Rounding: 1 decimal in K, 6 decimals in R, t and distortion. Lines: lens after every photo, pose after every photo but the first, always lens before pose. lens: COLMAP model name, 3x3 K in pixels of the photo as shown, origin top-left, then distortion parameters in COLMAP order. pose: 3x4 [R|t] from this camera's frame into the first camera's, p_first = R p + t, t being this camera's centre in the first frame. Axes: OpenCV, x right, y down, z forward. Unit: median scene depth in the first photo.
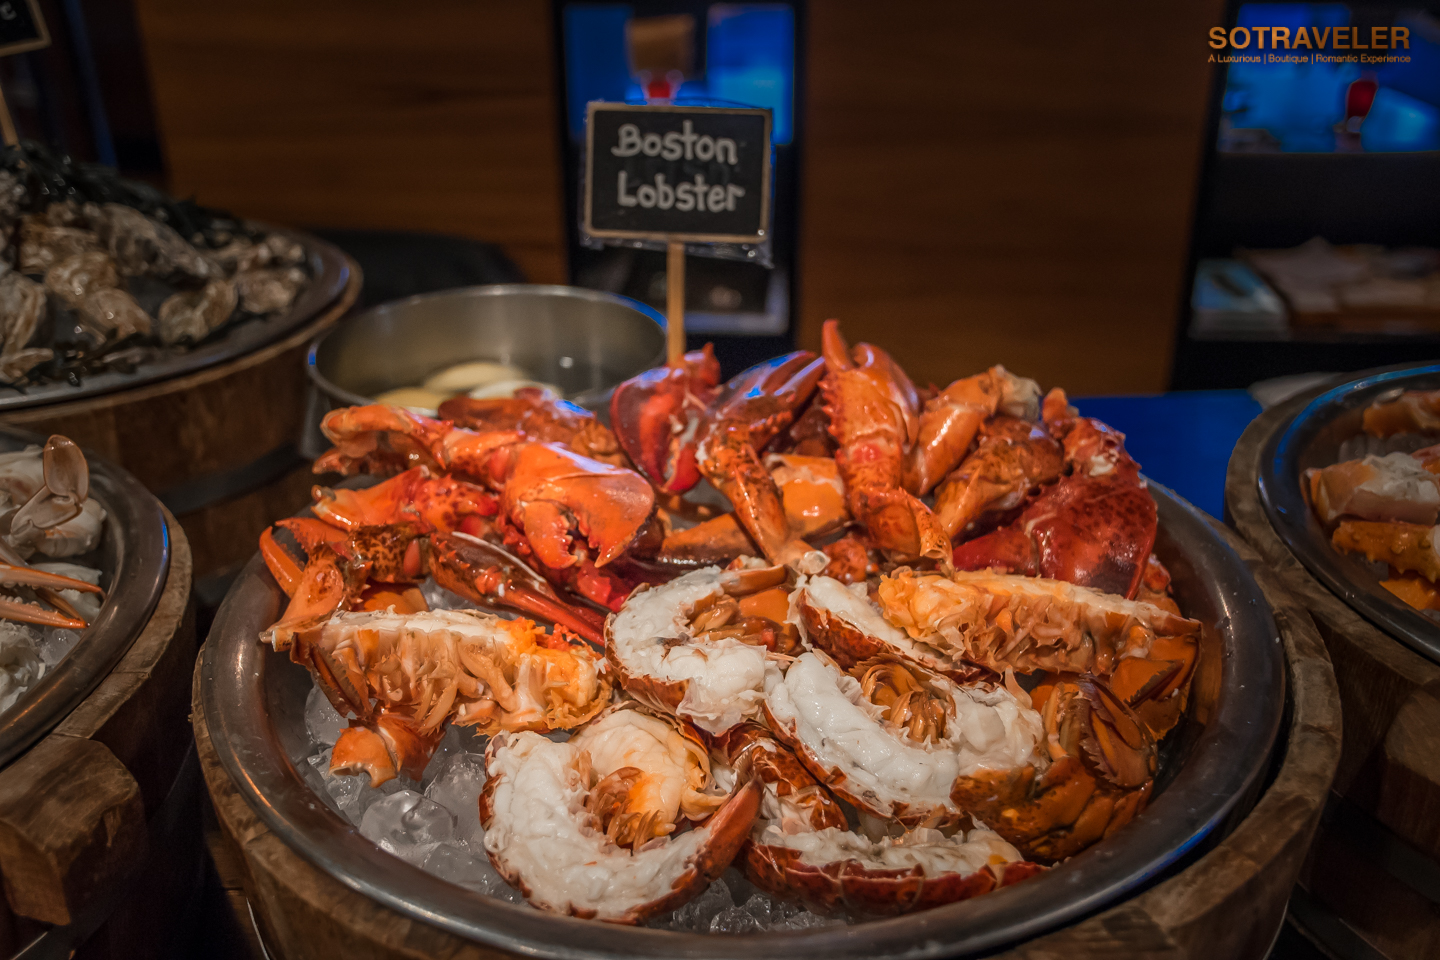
lens RADIAL K [[1365.8, 0, 719.5], [0, 1365.8, 478.2], [0, 0, 1]] dist [0.014300, 0.000000]
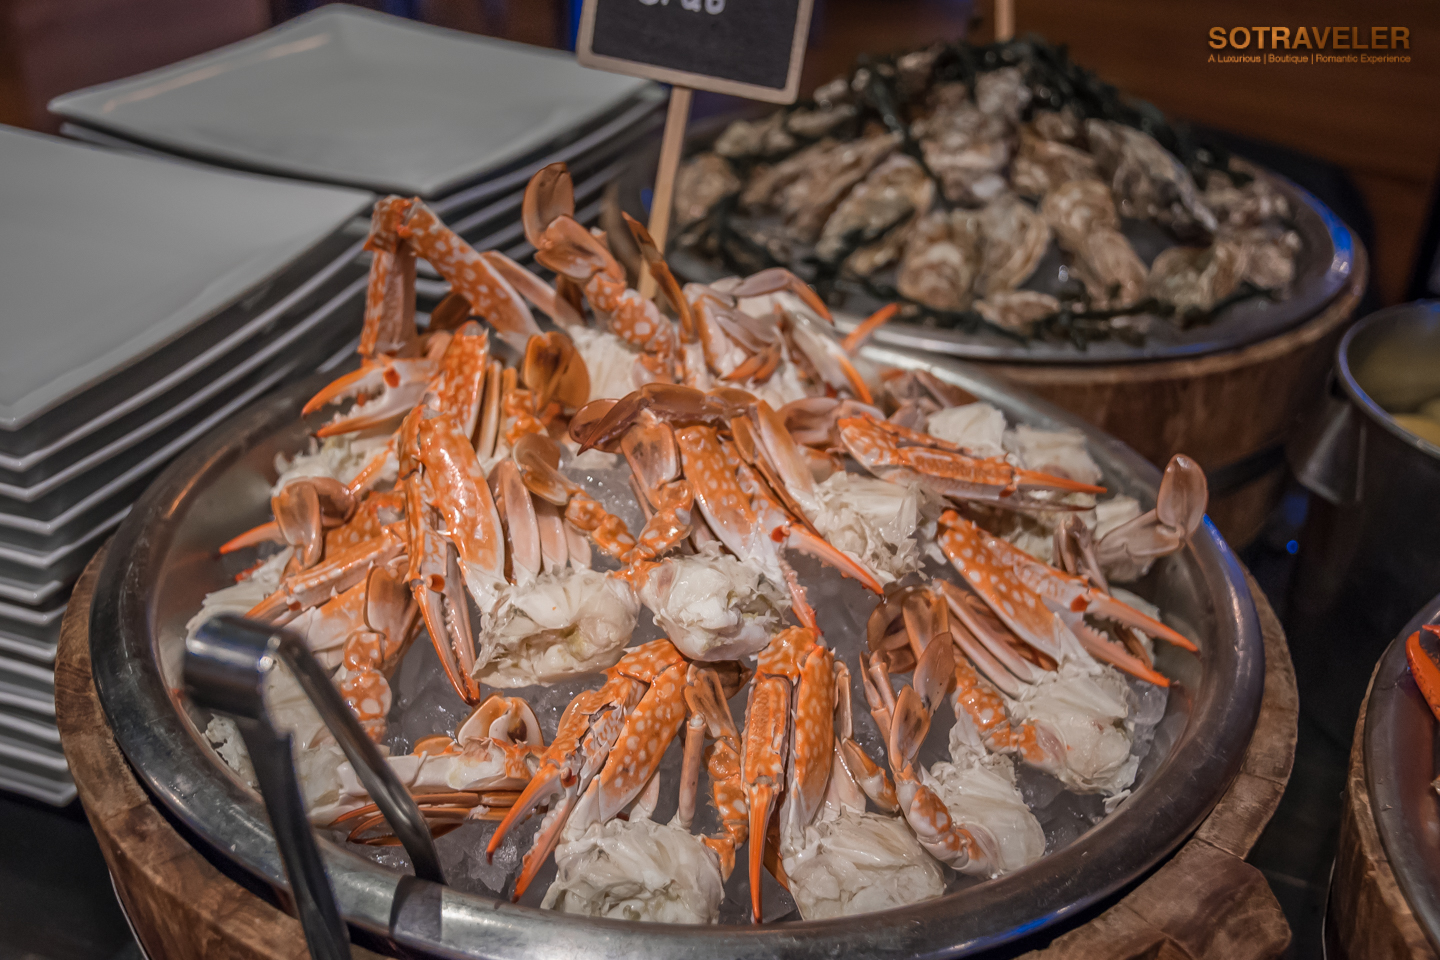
lens RADIAL K [[1652.0, 0, 718.0], [0, 1652.0, 485.9], [0, 0, 1]] dist [0.030363, 0.000000]
pose [[0.889316, 0.251078, -0.382201, -0.230535], [-0.229518, 0.967963, 0.101831, -0.034527], [0.395523, -0.002838, 0.918452, -0.035540]]
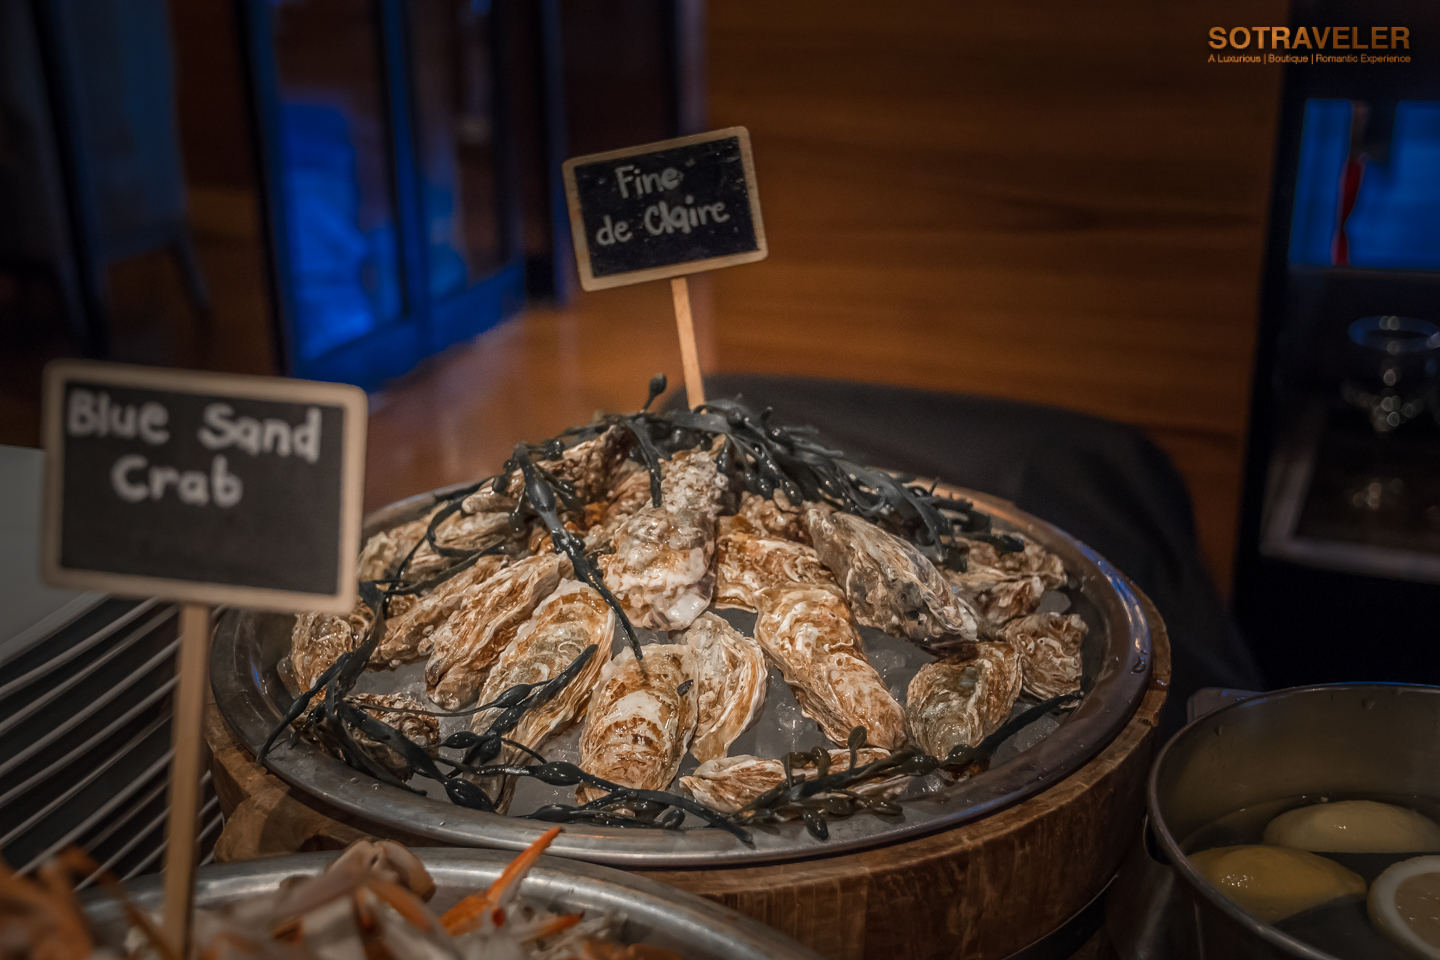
lens RADIAL K [[1857.7, 0, 720.2], [0, 1857.7, 476.7], [0, 0, 1]] dist [0.039332, 0.000000]
pose [[0.948589, 0.091606, -0.302963, -0.240132], [-0.121634, 0.989204, -0.081738, -0.141740], [0.292204, 0.114387, 0.949491, 0.126290]]
